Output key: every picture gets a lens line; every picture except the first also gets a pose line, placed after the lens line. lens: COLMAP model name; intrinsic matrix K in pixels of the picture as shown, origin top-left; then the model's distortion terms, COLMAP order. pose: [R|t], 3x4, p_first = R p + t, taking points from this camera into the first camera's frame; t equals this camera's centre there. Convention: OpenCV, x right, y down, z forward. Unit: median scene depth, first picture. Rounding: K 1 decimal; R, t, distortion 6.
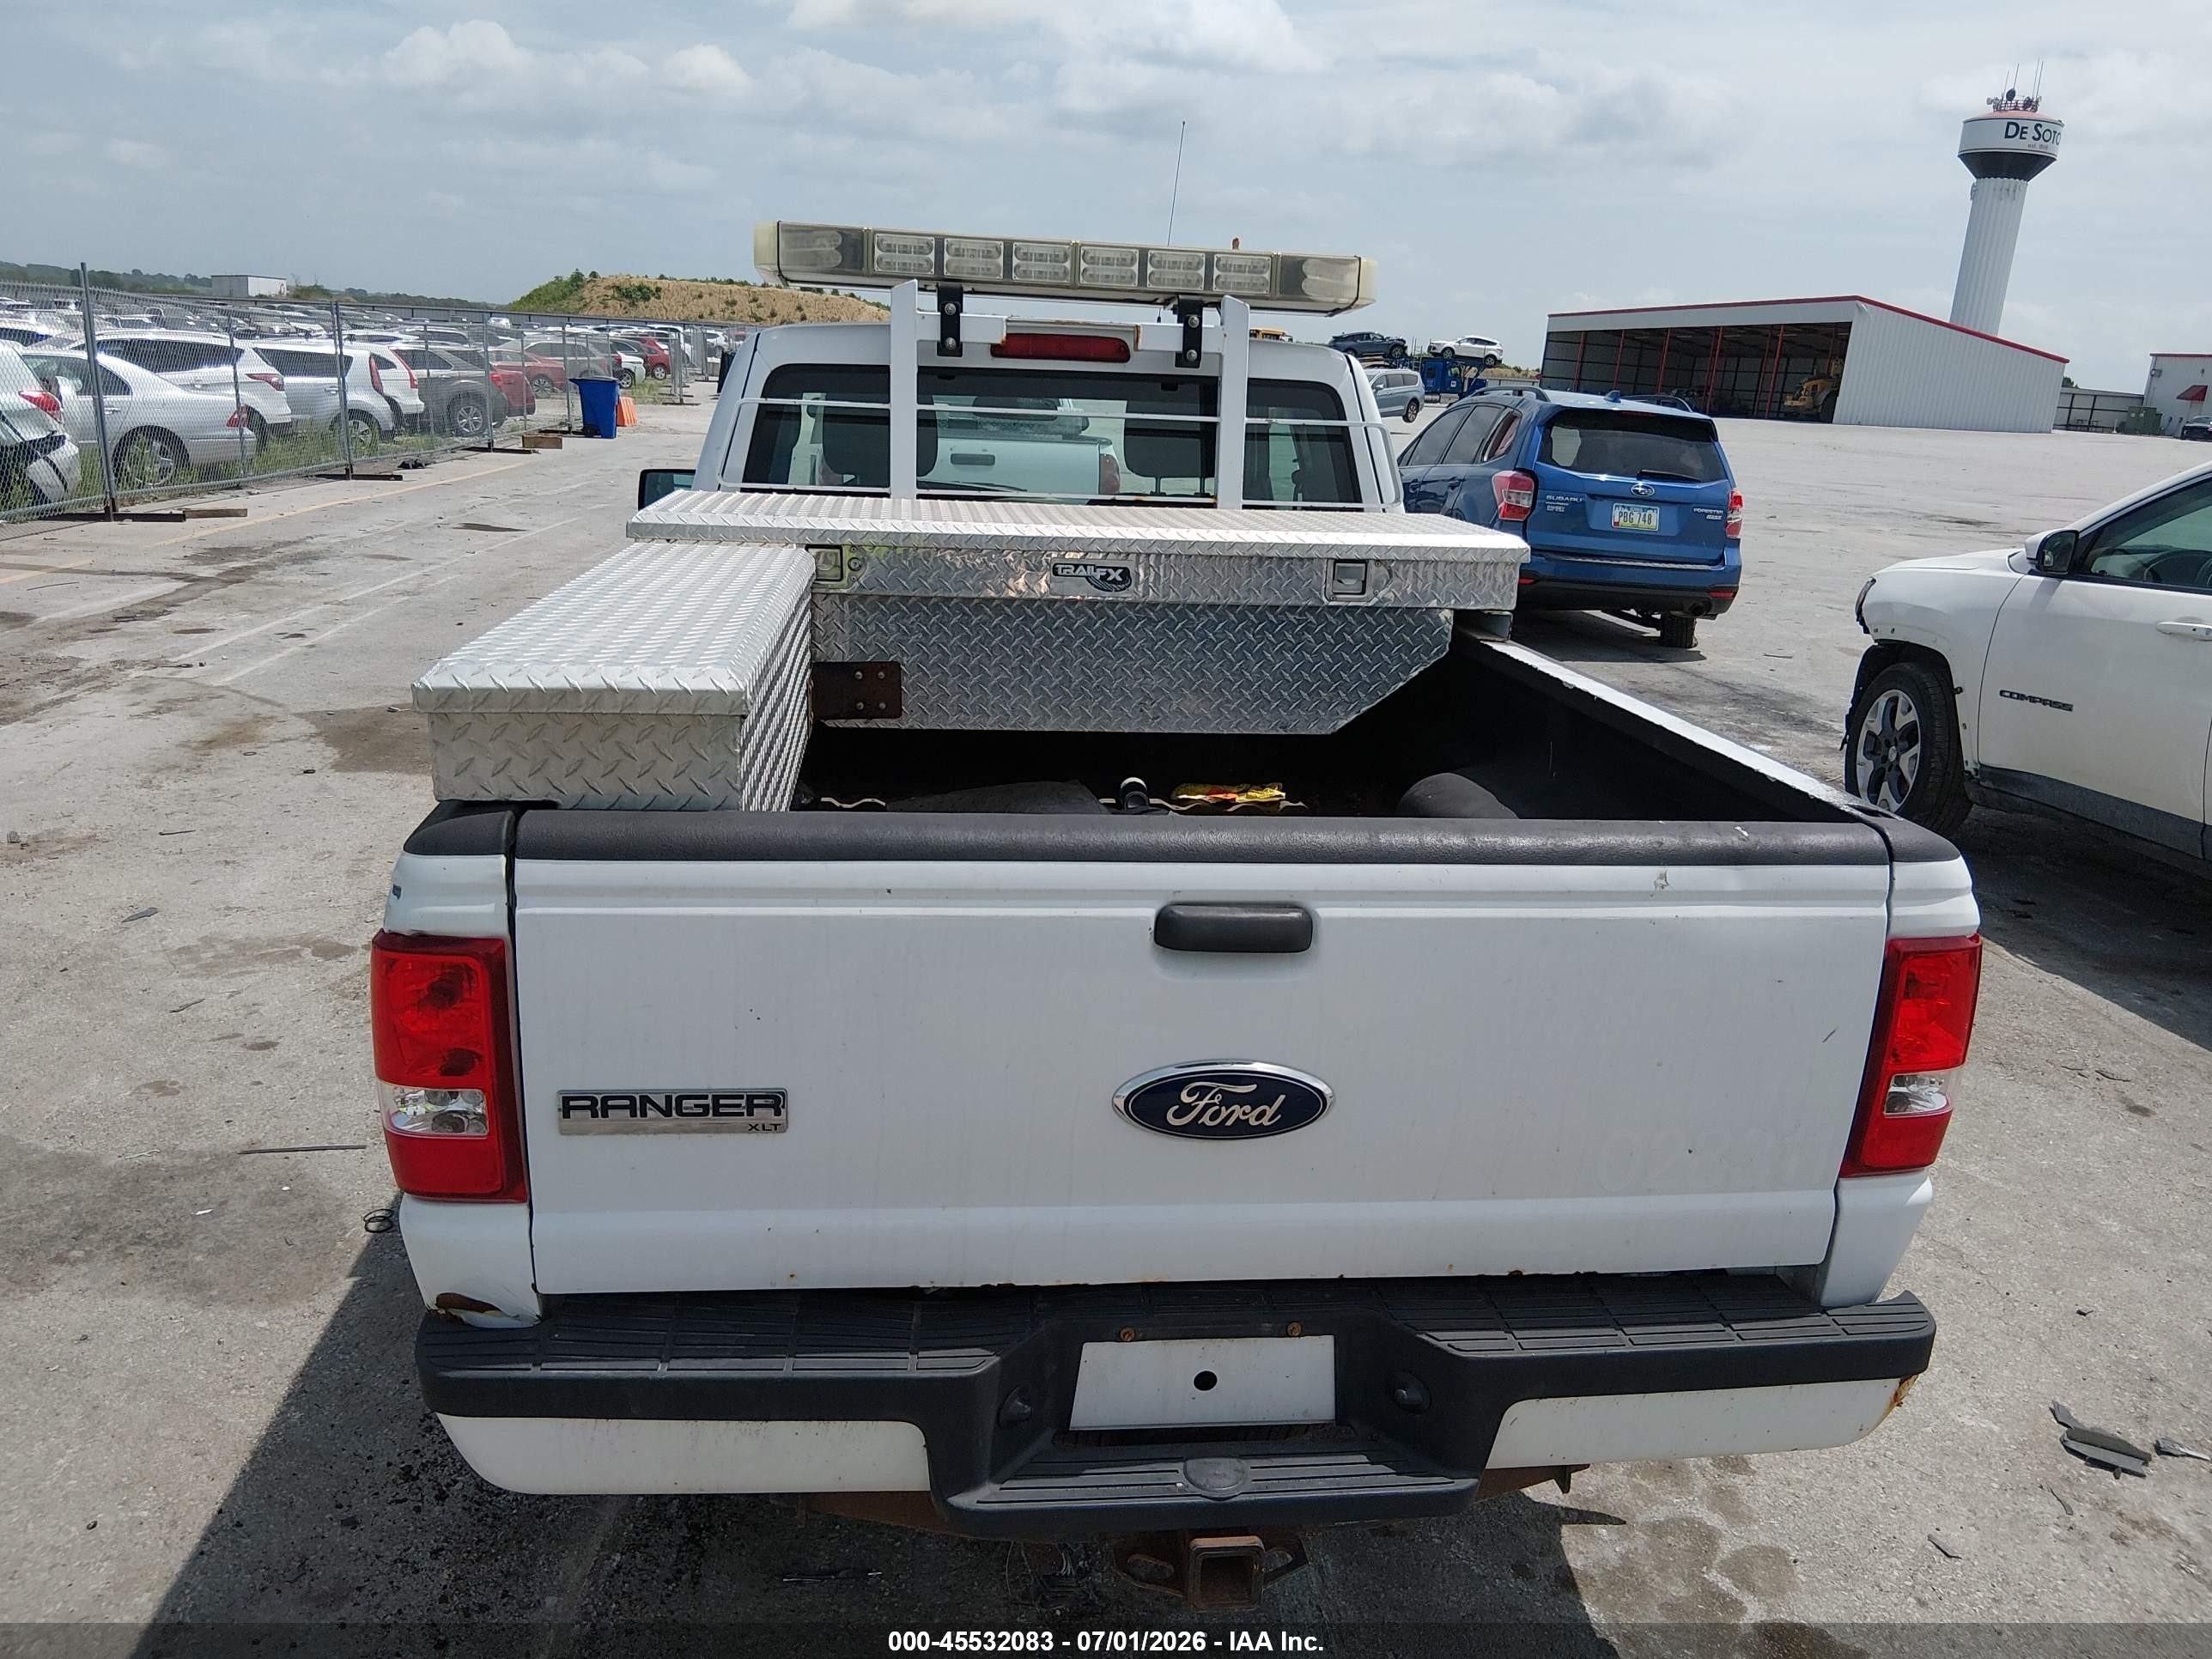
lens RADIAL K [[1687.5, 0, 1109.0], [0, 1687.5, 826.2], [0, 0, 1]] dist [0.099591, -0.181679]
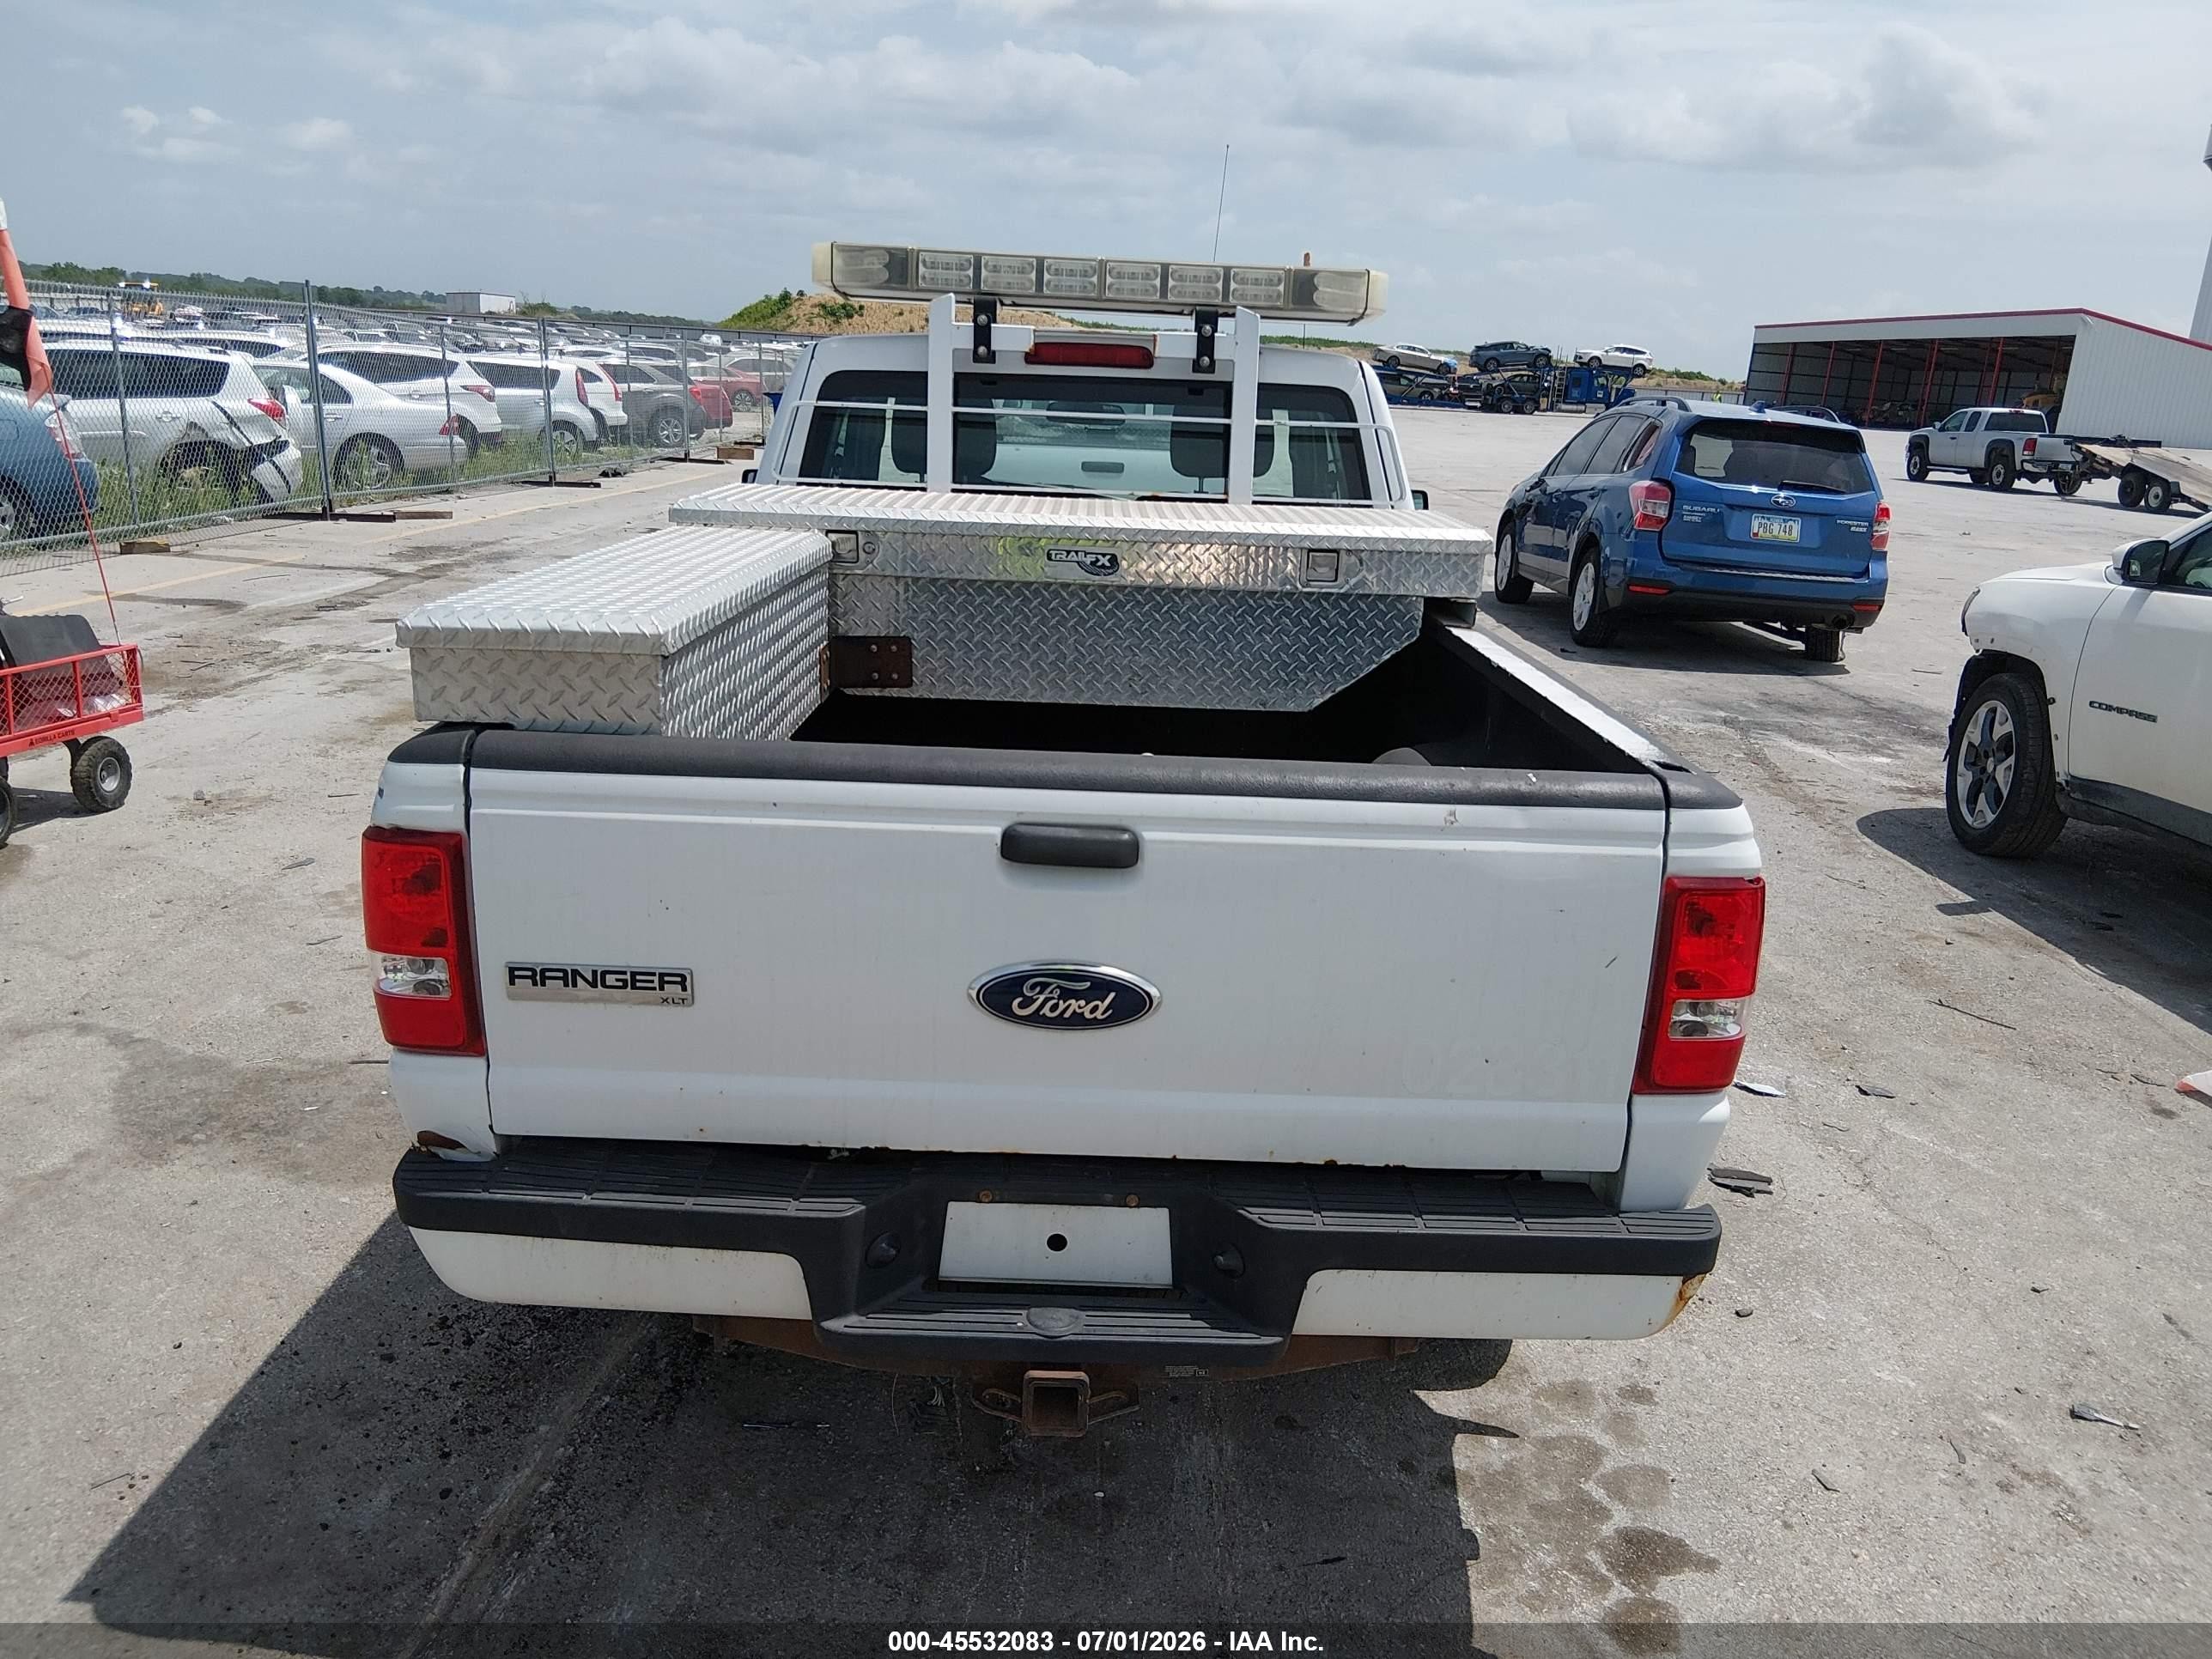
lens RADIAL K [[1679.2, 0, 1109.9], [0, 1679.2, 828.1], [0, 0, 1]] dist [0.103482, -0.190392]
pose [[0.994084, 0.027570, -0.105056, 0.110216], [-0.028127, 0.999597, -0.003823, 0.025409], [0.104909, 0.006755, 0.994459, -0.075230]]
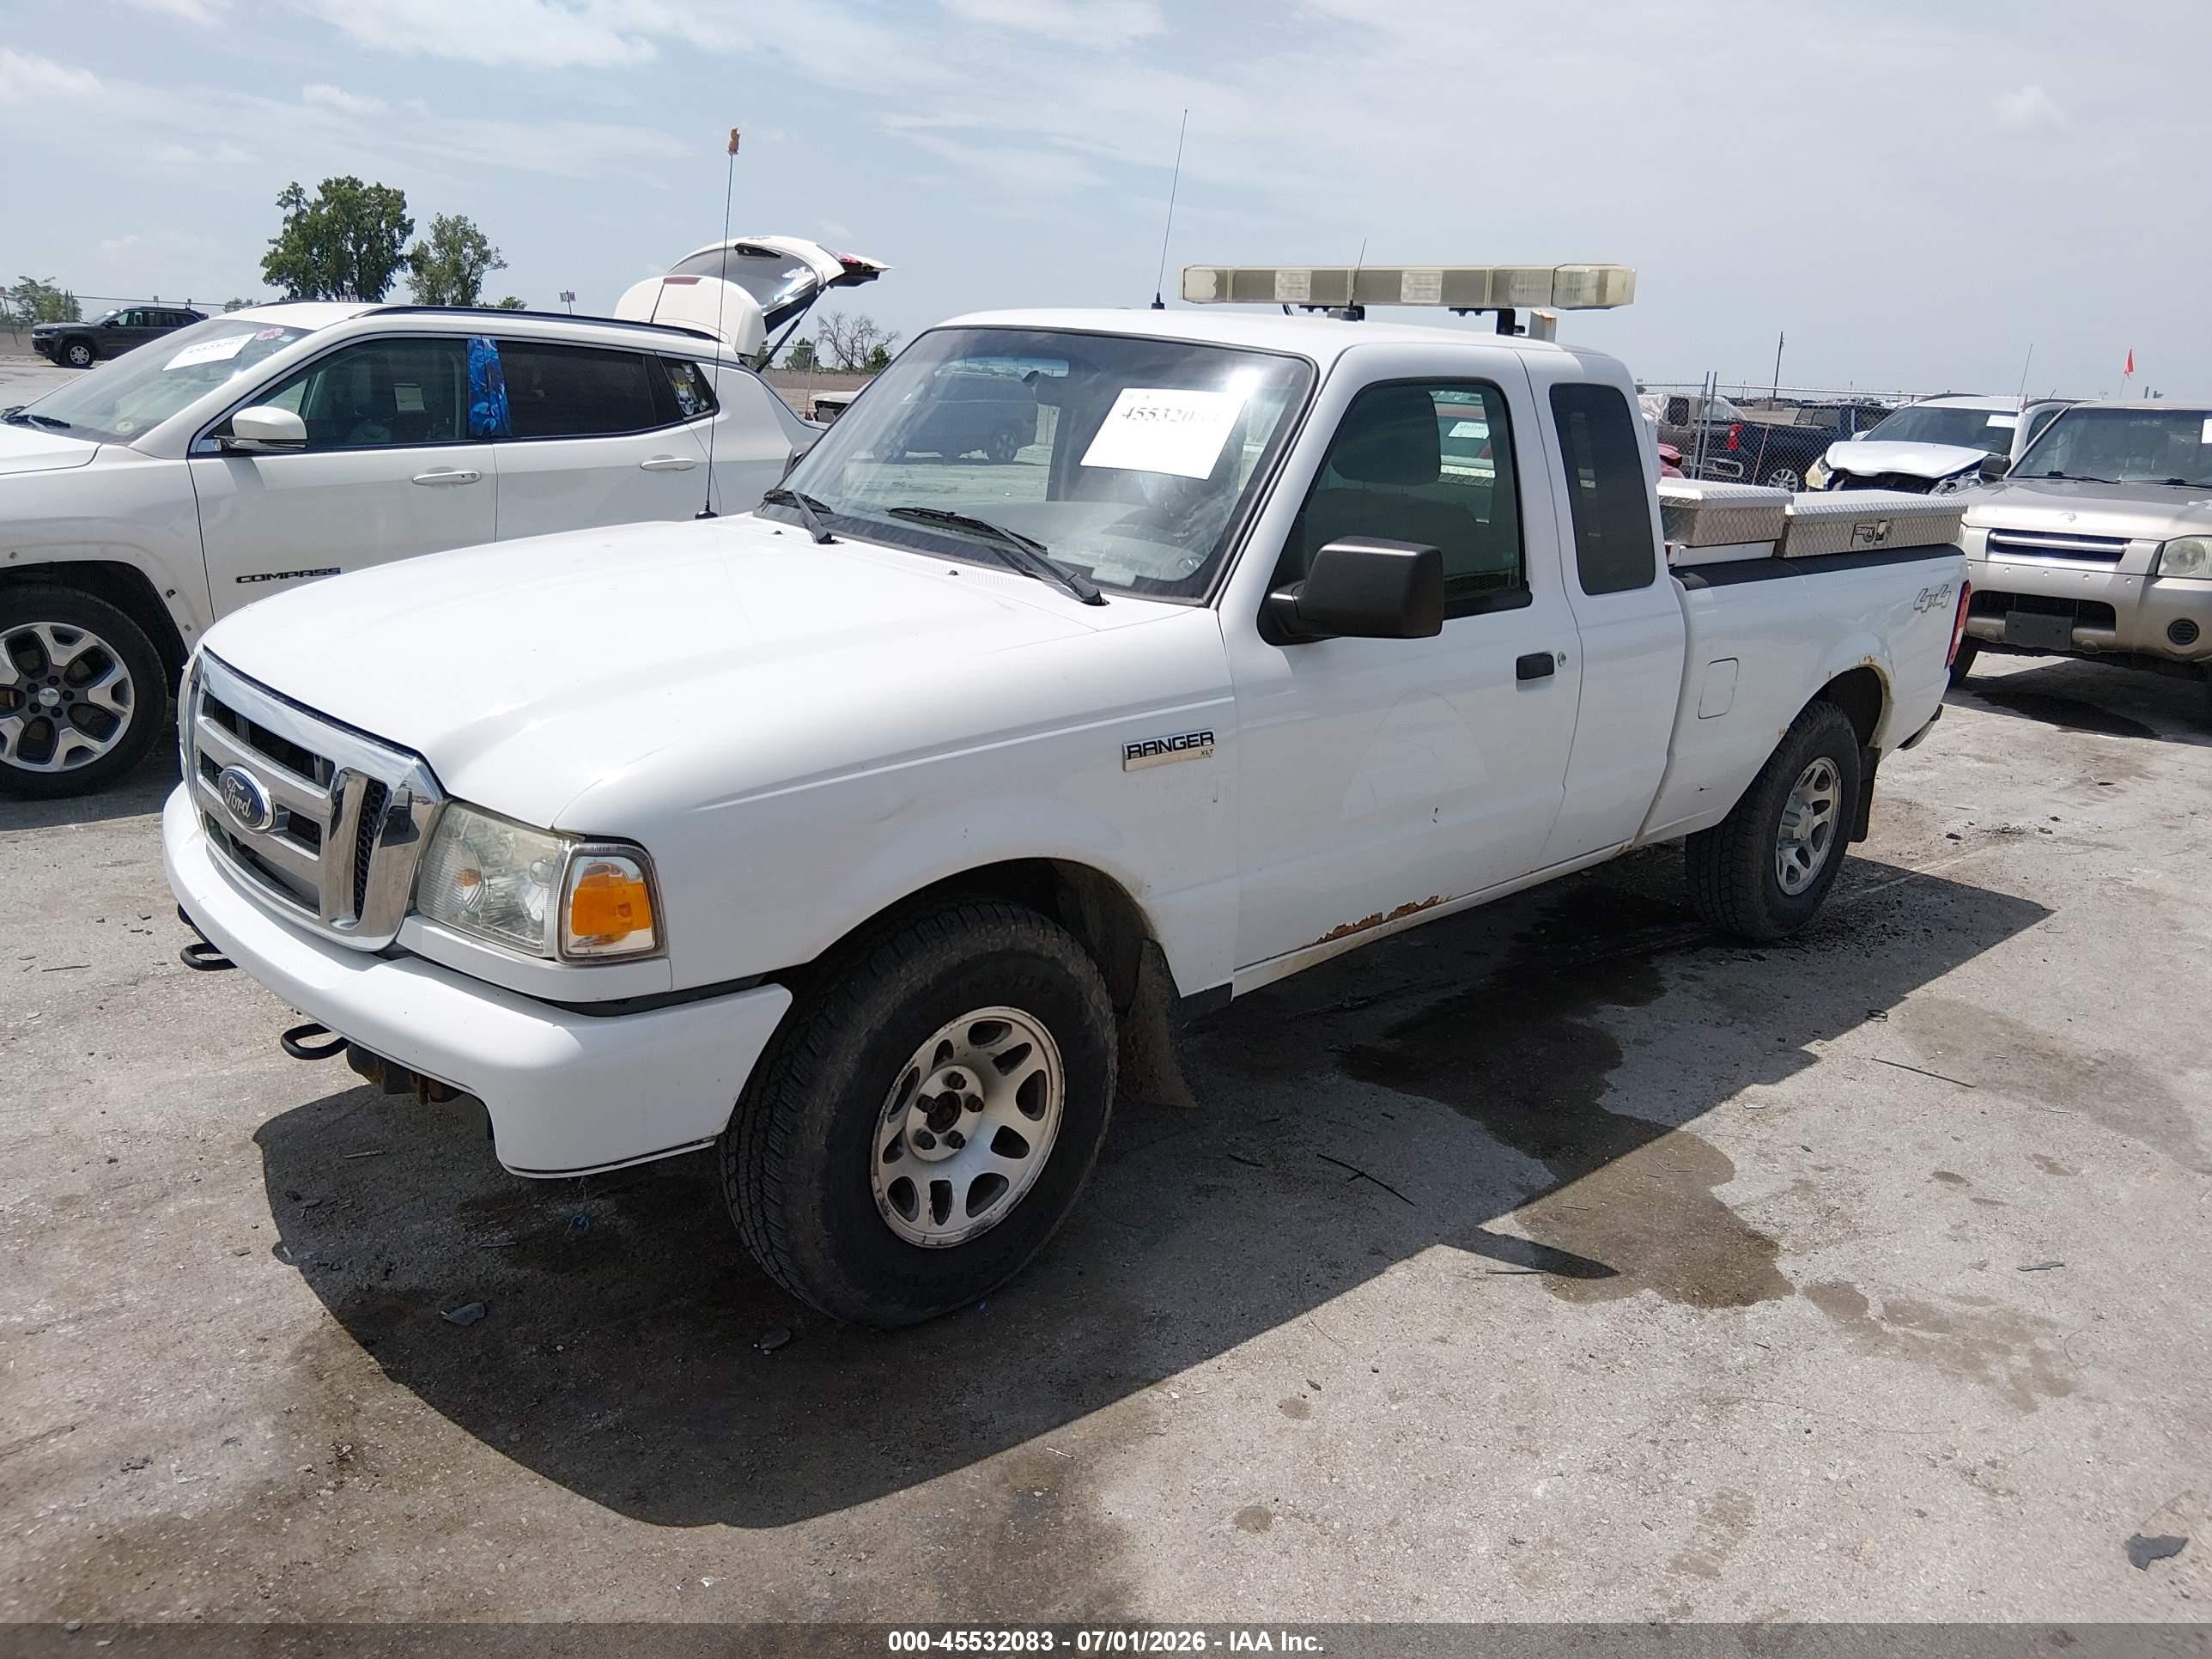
lens RADIAL K [[1665.5, 0, 1106.0], [0, 1665.5, 829.5], [0, 0, 1]] dist [0.094271, -0.180668]
pose [[-0.603151, -0.291471, 0.742465, -0.992717], [0.119317, 0.887398, 0.445296, -0.585436], [-0.788652, 0.357169, -0.500458, 2.061145]]
